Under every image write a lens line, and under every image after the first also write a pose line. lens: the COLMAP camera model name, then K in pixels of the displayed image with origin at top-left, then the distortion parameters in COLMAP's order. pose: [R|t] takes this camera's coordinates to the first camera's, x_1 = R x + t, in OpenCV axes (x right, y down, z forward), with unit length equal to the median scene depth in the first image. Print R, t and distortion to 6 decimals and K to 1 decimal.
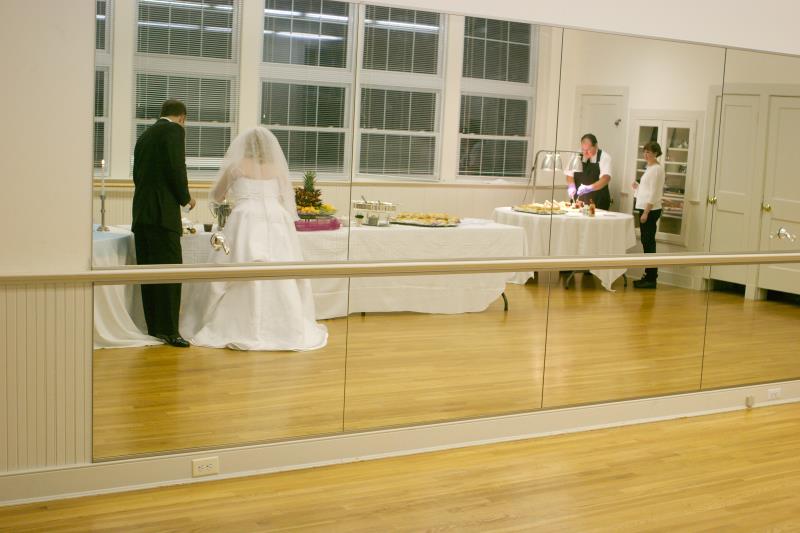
lens RADIAL K [[1101.9, 0, 403.9], [0, 1101.9, 273.4], [0, 0, 1]] dist [-0.067919, 0.000000]
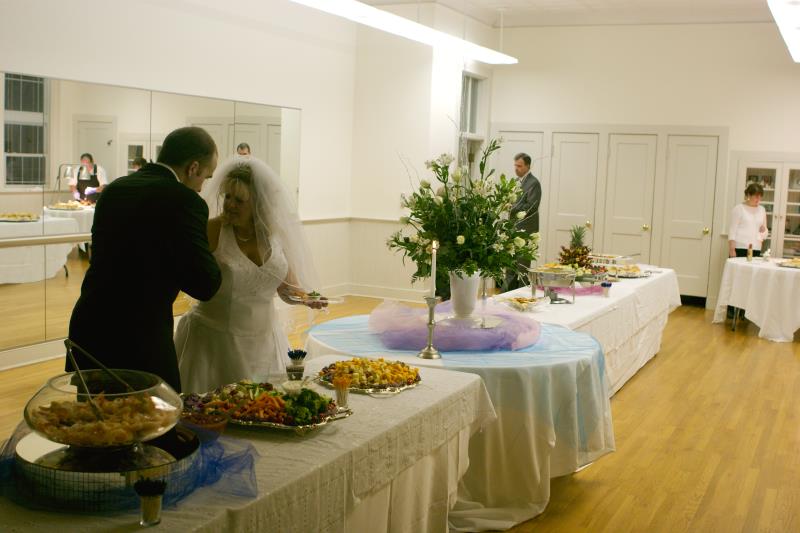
lens RADIAL K [[957.0, 0, 401.2], [0, 957.0, 270.8], [0, 0, 1]] dist [-0.088052, 0.000000]
pose [[0.847286, -0.071913, 0.526246, -0.174150], [0.069632, 0.997280, 0.024171, 0.022942], [-0.526553, 0.016164, 0.849989, -0.239274]]
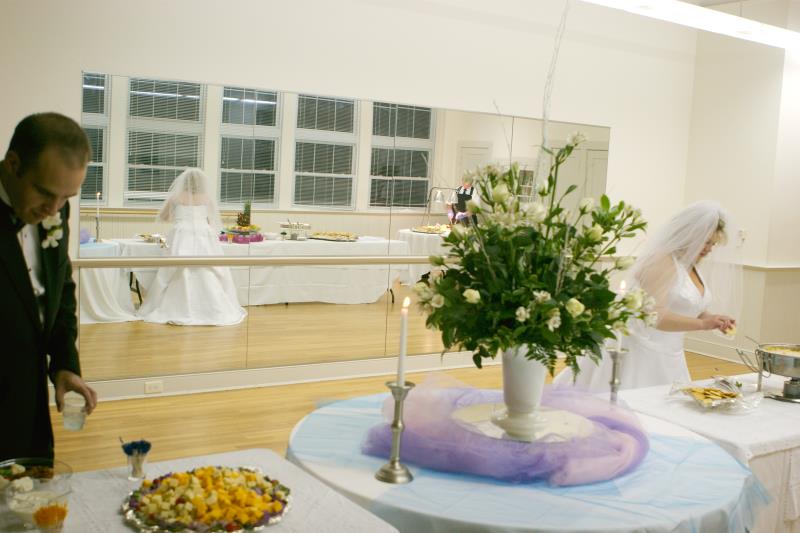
lens RADIAL K [[885.0, 0, 402.8], [0, 885.0, 269.1], [0, 0, 1]] dist [-0.079106, 0.000000]
pose [[0.998916, -0.000451, 0.046555, 0.056220], [0.001522, 0.999735, -0.022977, 0.019108], [-0.046533, 0.023023, 0.998651, -0.128179]]
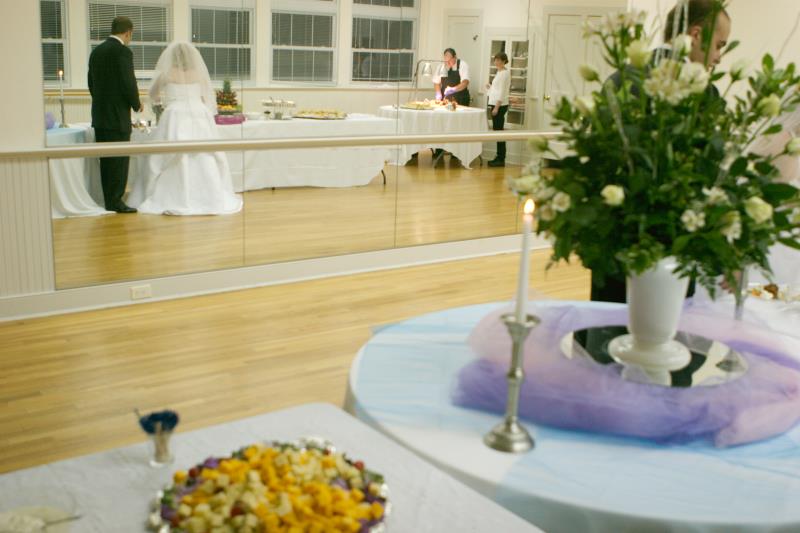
lens RADIAL K [[885.0, 0, 403.6], [0, 885.0, 265.7], [0, 0, 1]] dist [-0.079106, 0.000000]
pose [[0.996280, -0.031225, 0.080325, 0.028812], [0.022124, 0.993485, 0.111790, 0.014089], [-0.083292, -0.109597, 0.990480, -0.053215]]
